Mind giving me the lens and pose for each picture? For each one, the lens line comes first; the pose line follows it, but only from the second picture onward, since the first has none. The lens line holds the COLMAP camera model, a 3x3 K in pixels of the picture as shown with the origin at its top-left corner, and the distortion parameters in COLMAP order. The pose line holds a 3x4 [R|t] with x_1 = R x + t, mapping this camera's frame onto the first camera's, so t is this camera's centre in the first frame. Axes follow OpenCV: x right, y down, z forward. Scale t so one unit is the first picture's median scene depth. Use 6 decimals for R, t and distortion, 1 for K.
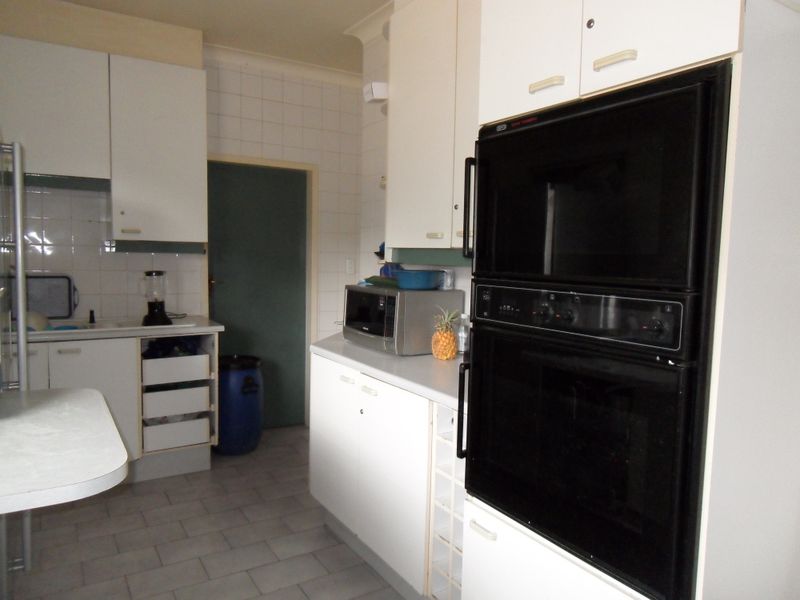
lens RADIAL K [[561.8, 0, 400.0], [0, 561.8, 300.0], [0, 0, 1]] dist [-0.009680, -0.005904]
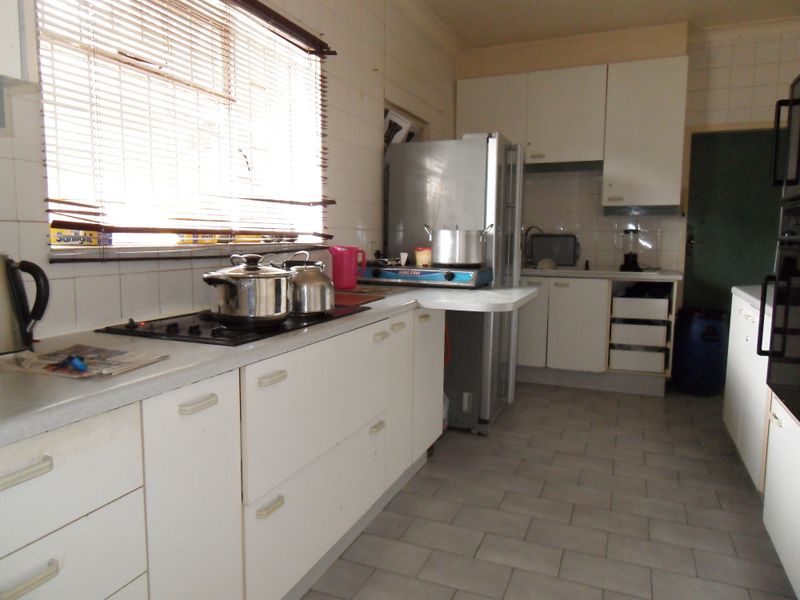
lens RADIAL K [[565.7, 0, 393.1], [0, 565.7, 298.9], [0, 0, 1]] dist [0.007693, -0.006206]
pose [[0.568892, 0.076201, -0.818875, 0.310464], [-0.060928, 0.996867, 0.050436, 0.071726], [0.820153, 0.021200, 0.571752, -0.162048]]
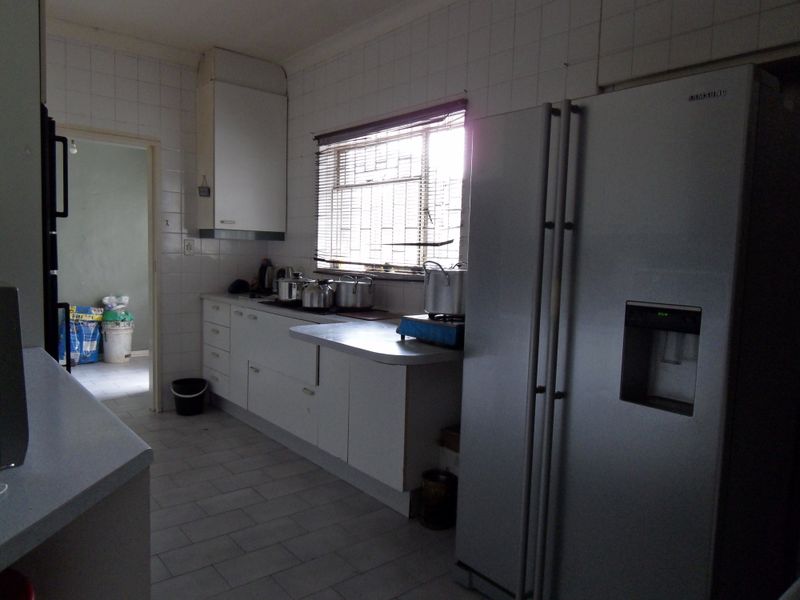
lens RADIAL K [[558.6, 0, 396.4], [0, 558.6, 307.0], [0, 0, 1]] dist [-0.002526, -0.011807]
pose [[-0.990226, -0.043966, -0.132364, -0.219791], [-0.066065, 0.983655, 0.167505, -0.060373], [0.122836, 0.174613, -0.976945, 1.095554]]
